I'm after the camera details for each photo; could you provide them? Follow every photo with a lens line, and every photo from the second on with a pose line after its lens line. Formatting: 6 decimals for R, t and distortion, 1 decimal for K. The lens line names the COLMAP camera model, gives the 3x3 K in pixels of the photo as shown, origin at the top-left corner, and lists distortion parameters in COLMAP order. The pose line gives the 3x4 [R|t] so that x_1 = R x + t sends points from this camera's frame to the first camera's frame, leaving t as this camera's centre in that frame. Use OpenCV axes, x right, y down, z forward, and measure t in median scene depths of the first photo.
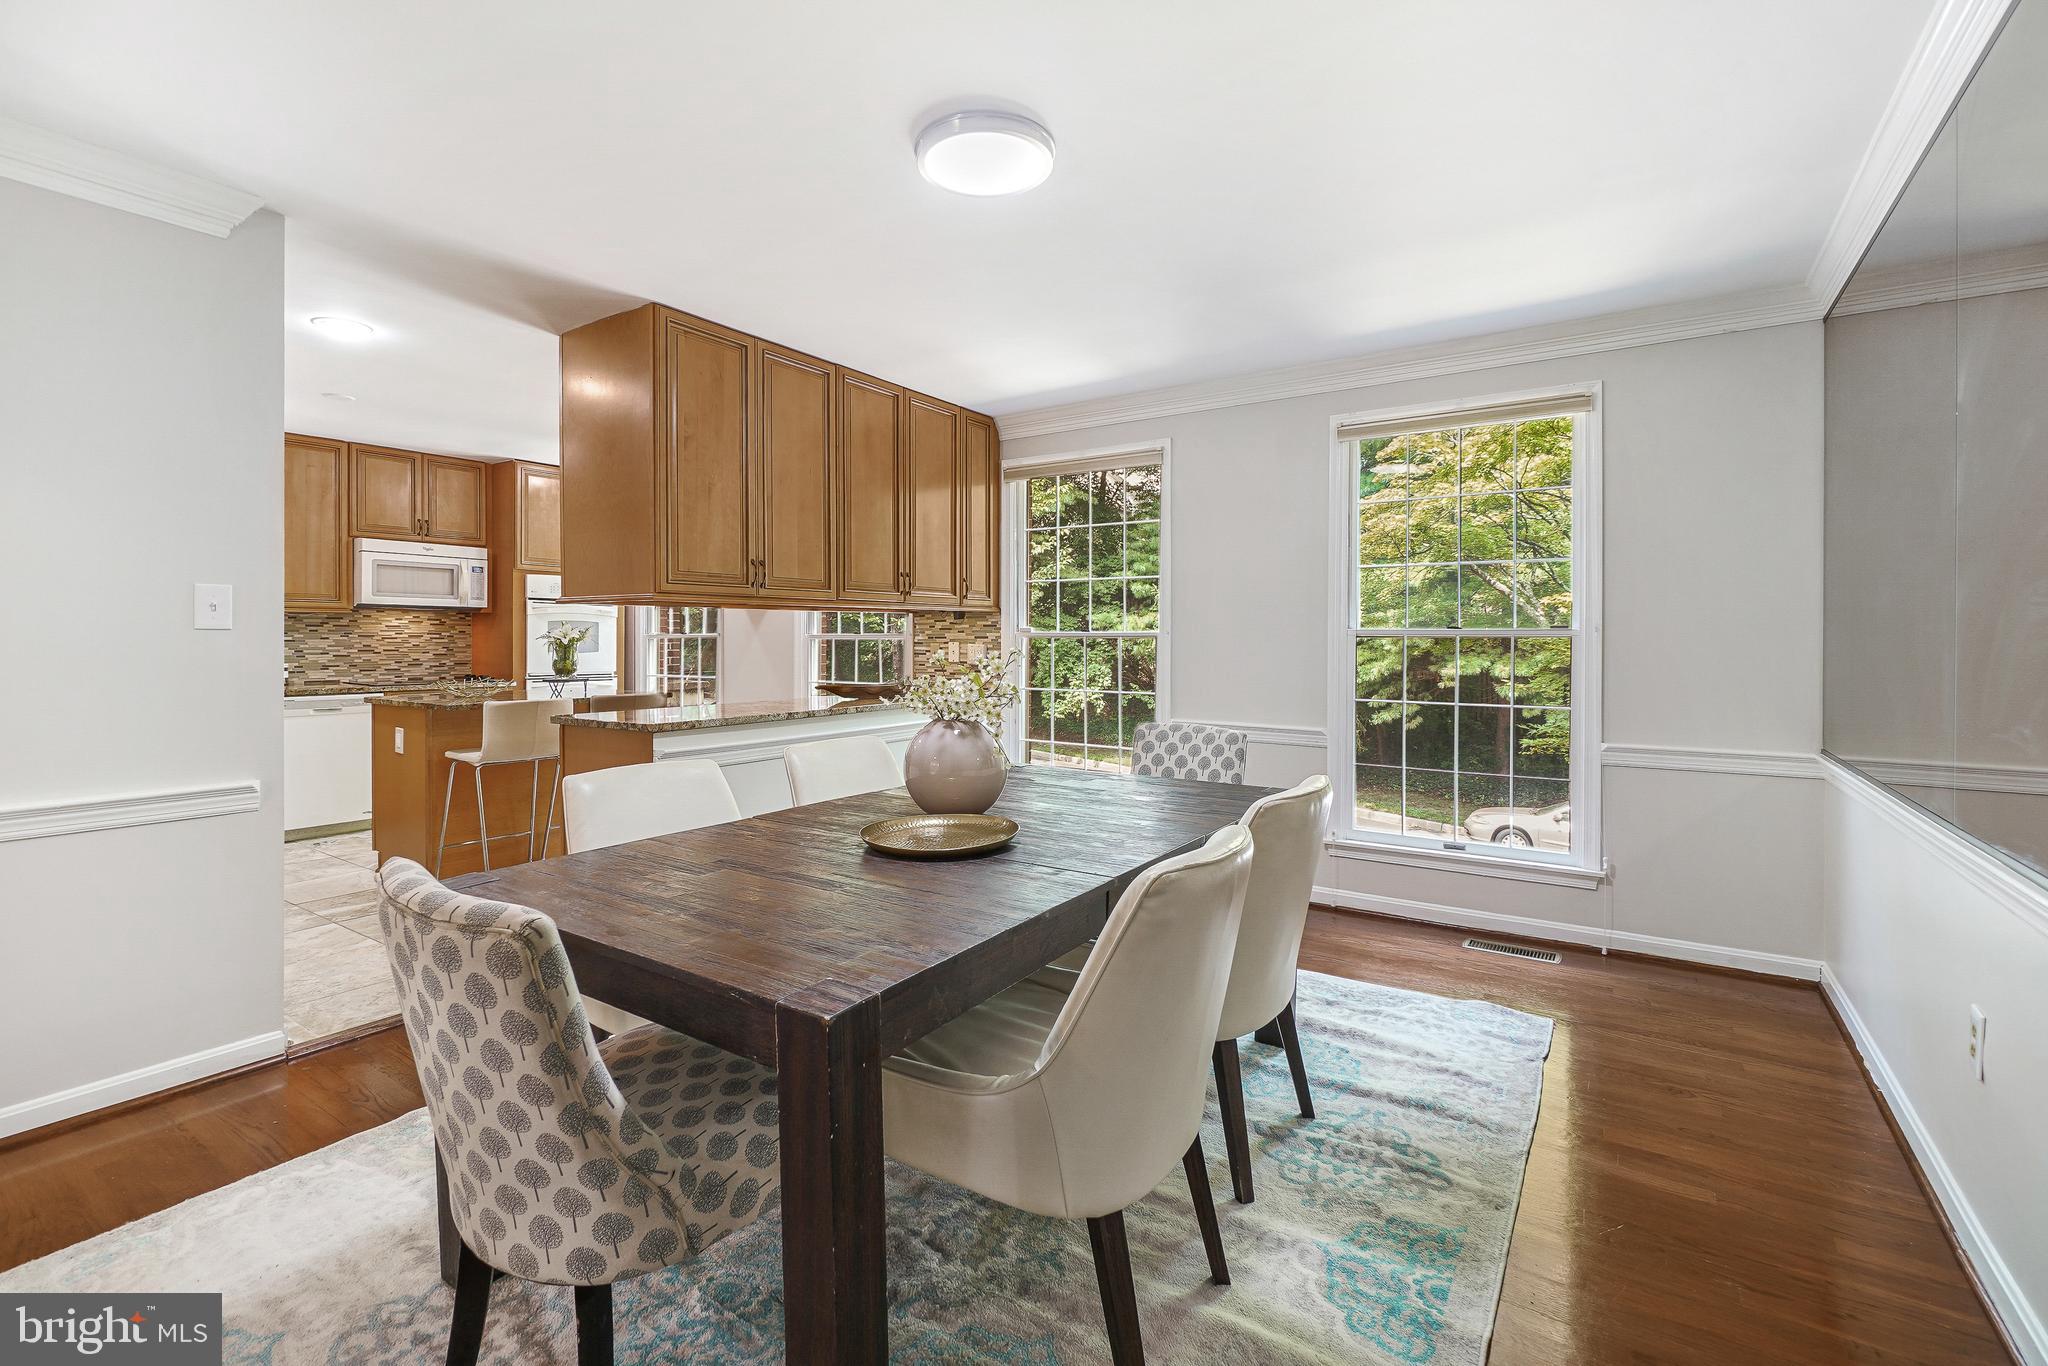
lens RADIAL K [[893.0, 0, 1032.1], [0, 893.0, 653.4], [0, 0, 1]] dist [-0.006070, -0.000925]
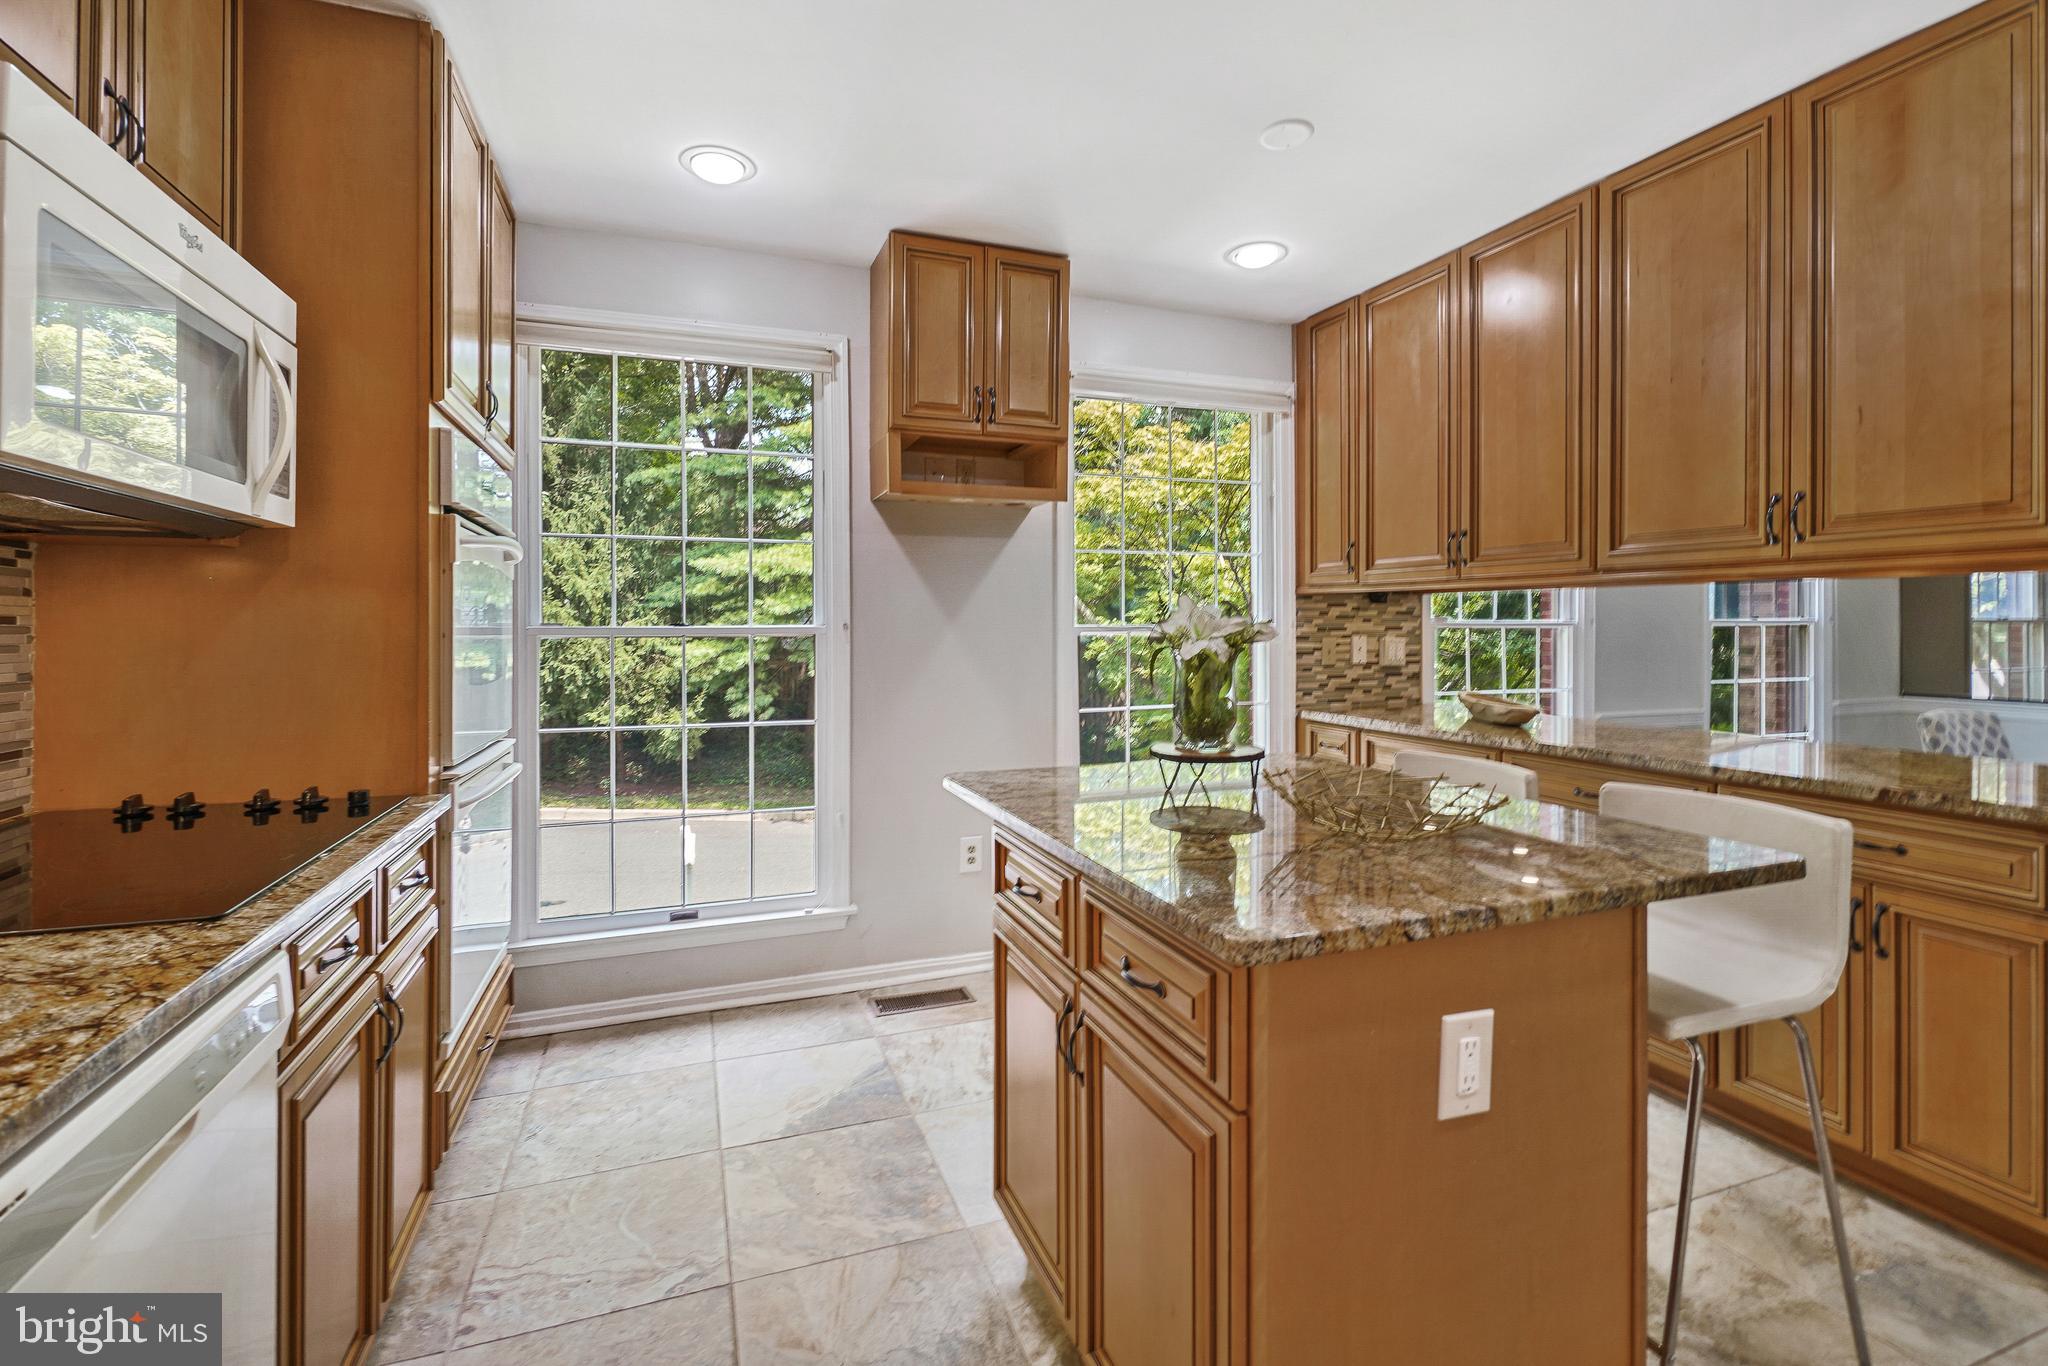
lens RADIAL K [[893.0, 0, 1023.5], [0, 893.0, 638.3], [0, 0, 1]] dist [-0.006070, -0.000925]
pose [[0.591860, -0.014433, 0.805912, -0.714001], [0.017275, 0.999837, 0.005220, -0.016825], [-0.805856, 0.010833, 0.592013, 0.692363]]
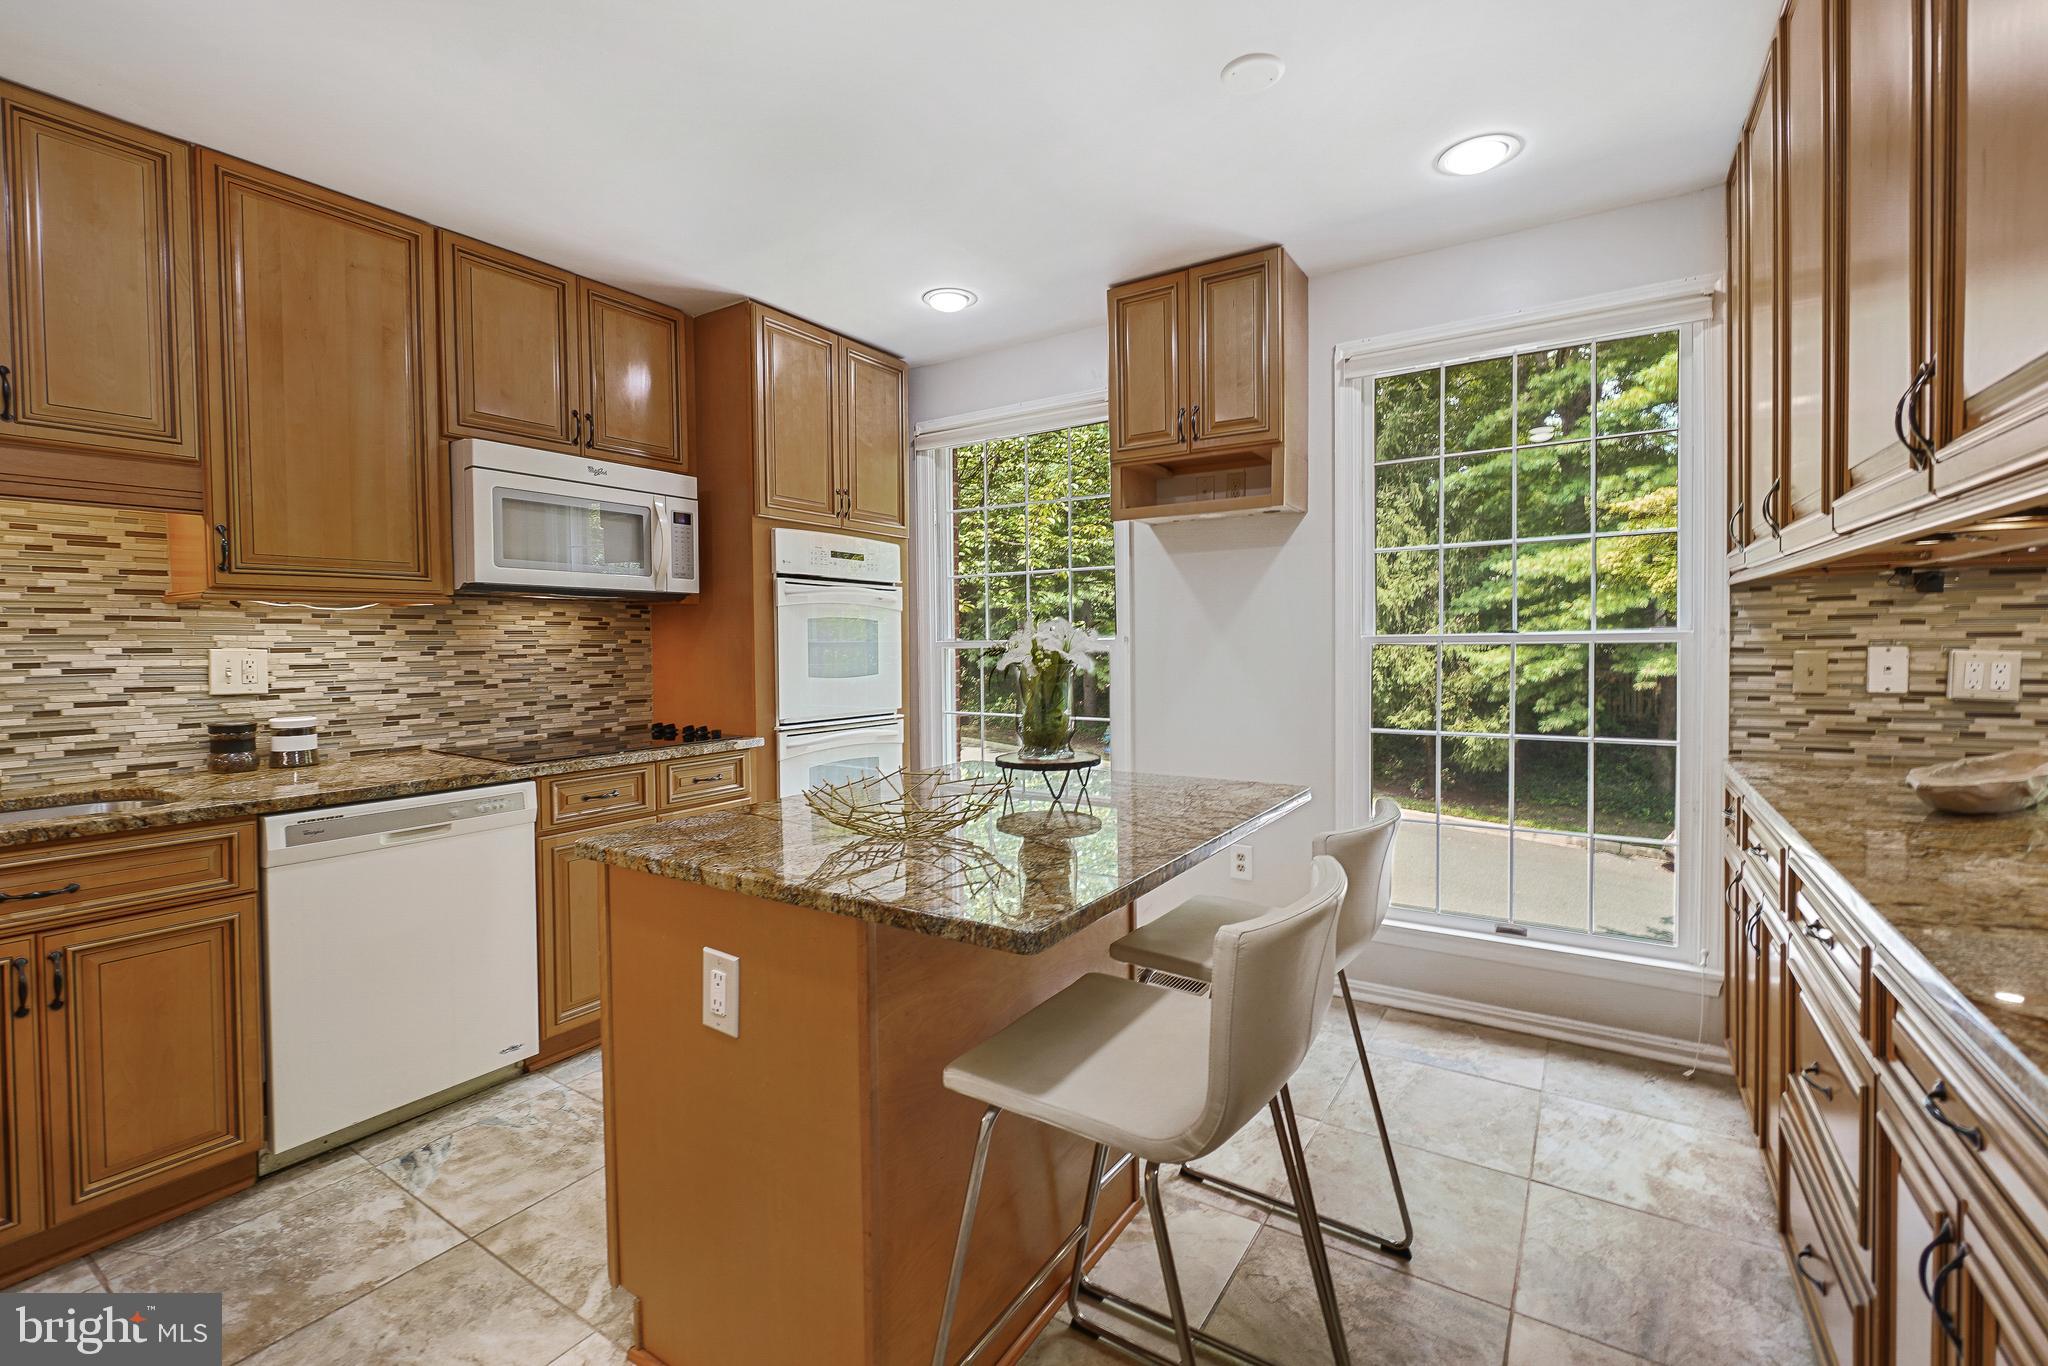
lens RADIAL K [[893.0, 0, 1040.1], [0, 893.0, 672.2], [0, 0, 1]] dist [-0.006070, -0.000925]
pose [[0.999774, -0.015412, 0.014660, -0.436471], [0.015118, 0.999686, 0.019980, -0.013672], [-0.014963, -0.019754, 0.999693, 0.498645]]
